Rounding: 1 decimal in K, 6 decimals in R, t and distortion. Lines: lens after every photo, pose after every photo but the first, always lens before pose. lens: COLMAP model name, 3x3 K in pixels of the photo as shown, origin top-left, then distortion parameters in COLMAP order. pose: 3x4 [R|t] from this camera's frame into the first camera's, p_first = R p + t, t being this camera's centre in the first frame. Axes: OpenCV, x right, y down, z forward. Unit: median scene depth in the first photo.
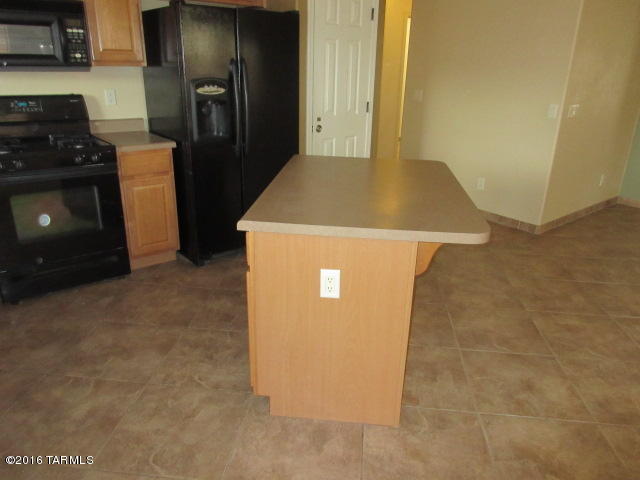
lens RADIAL K [[473.4, 0, 321.6], [0, 473.4, 241.1], [0, 0, 1]] dist [-0.008423, -0.000131]
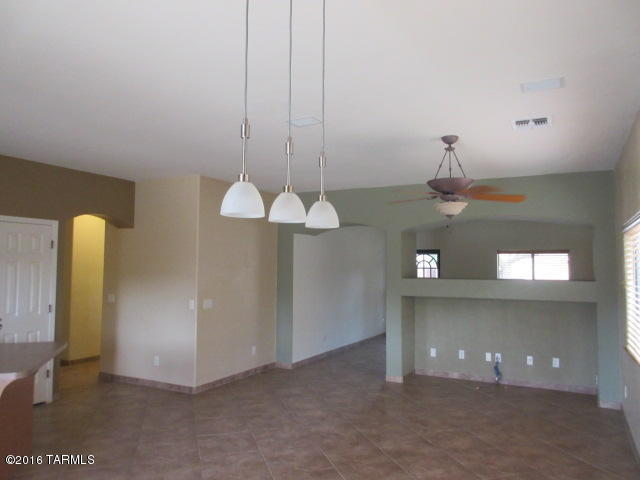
lens RADIAL K [[473.4, 0, 321.6], [0, 473.4, 241.1], [0, 0, 1]] dist [-0.008423, -0.000131]
pose [[0.917583, 0.004856, 0.397515, 0.359835], [0.154505, 0.916961, -0.367847, 0.193136], [-0.366292, 0.398948, 0.840637, -0.610587]]
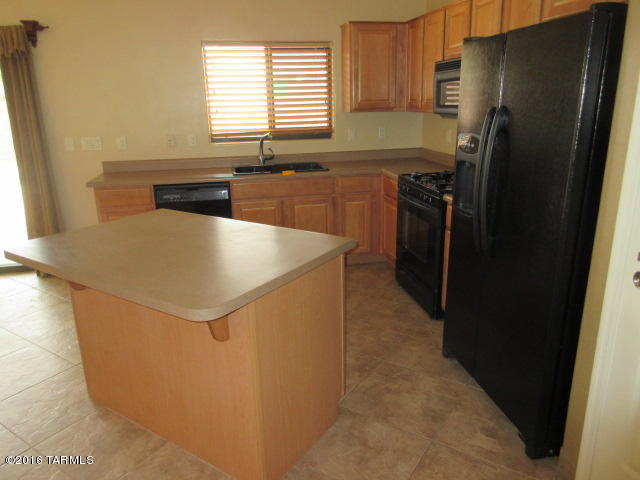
lens RADIAL K [[481.9, 0, 320.0], [0, 481.9, 240.0], [0, 0, 1]] dist [-0.033091, 0.003284]
pose [[-0.461370, 0.232664, -0.856157, 0.559095], [-0.307529, 0.863237, 0.400311, -0.425891], [0.832204, 0.447984, -0.326721, 1.114584]]
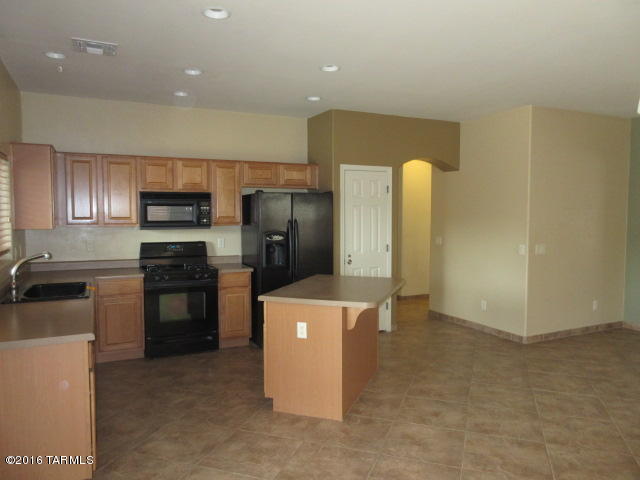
lens RADIAL K [[473.4, 0, 321.6], [0, 473.4, 241.1], [0, 0, 1]] dist [-0.008423, -0.000131]
pose [[0.972202, -0.011471, -0.233862, 0.323426], [-0.059295, 0.954180, -0.293300, 0.177543], [0.226511, 0.299014, 0.926975, -0.526502]]
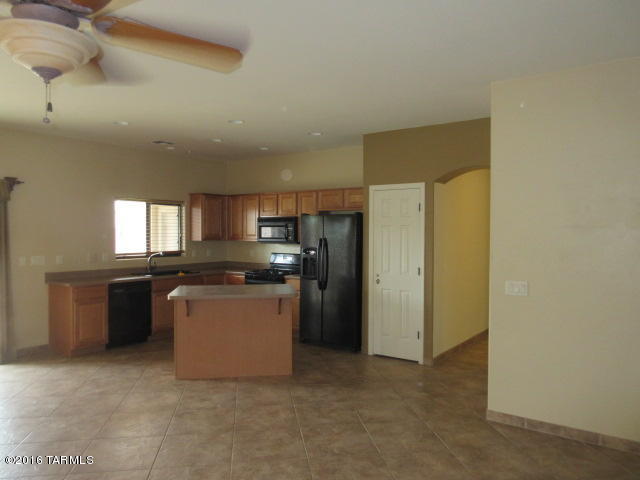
lens RADIAL K [[473.4, 0, 321.6], [0, 473.4, 241.1], [0, 0, 1]] dist [-0.008423, -0.000131]
pose [[0.253425, -0.002803, -0.967351, 1.752766], [-0.339176, 0.936256, -0.091570, -0.200046], [0.905945, 0.351308, 0.236319, 0.551680]]
